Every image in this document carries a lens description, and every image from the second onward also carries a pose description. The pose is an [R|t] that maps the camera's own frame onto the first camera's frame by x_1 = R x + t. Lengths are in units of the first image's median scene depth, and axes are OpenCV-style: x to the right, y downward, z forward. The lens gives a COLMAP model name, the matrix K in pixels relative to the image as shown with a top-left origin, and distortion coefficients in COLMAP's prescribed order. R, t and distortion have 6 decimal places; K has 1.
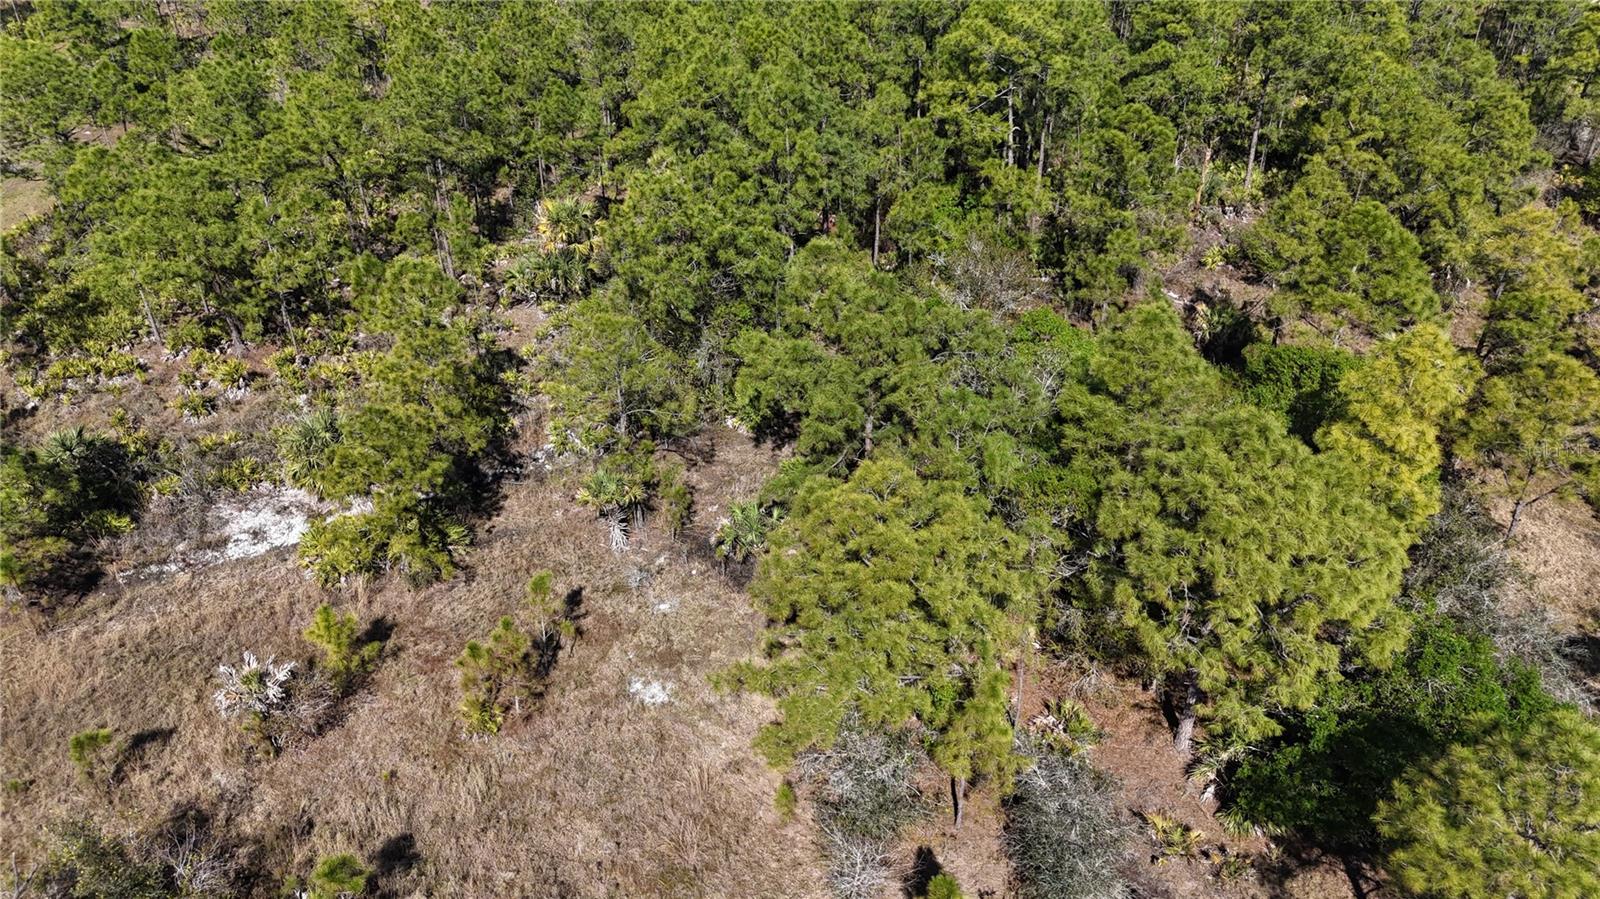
lens RADIAL K [[1181.5, 0, 804.5], [0, 1181.5, 453.5], [0, 0, 1]] dist [0.075281, -0.072005]
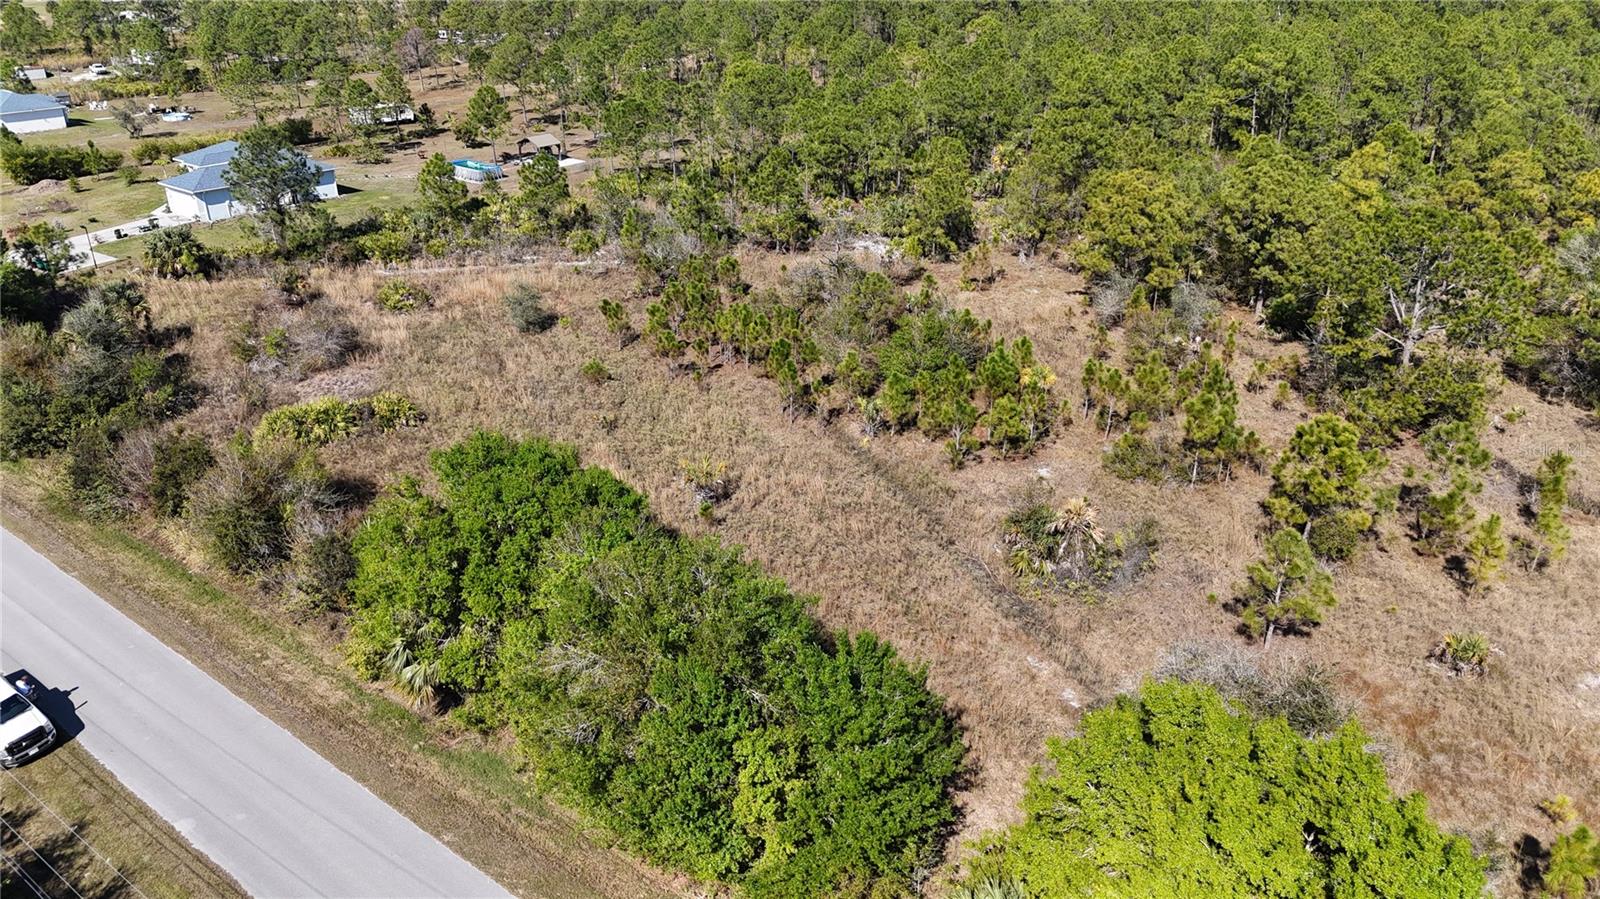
lens RADIAL K [[1197.1, 0, 807.4], [0, 1197.1, 461.3], [0, 0, 1]] dist [0.093943, -0.105006]
pose [[0.951846, 0.136291, -0.274615, 0.111692], [-0.168976, 0.980635, -0.099003, 0.626432], [0.255804, 0.140639, 0.956444, -1.028697]]
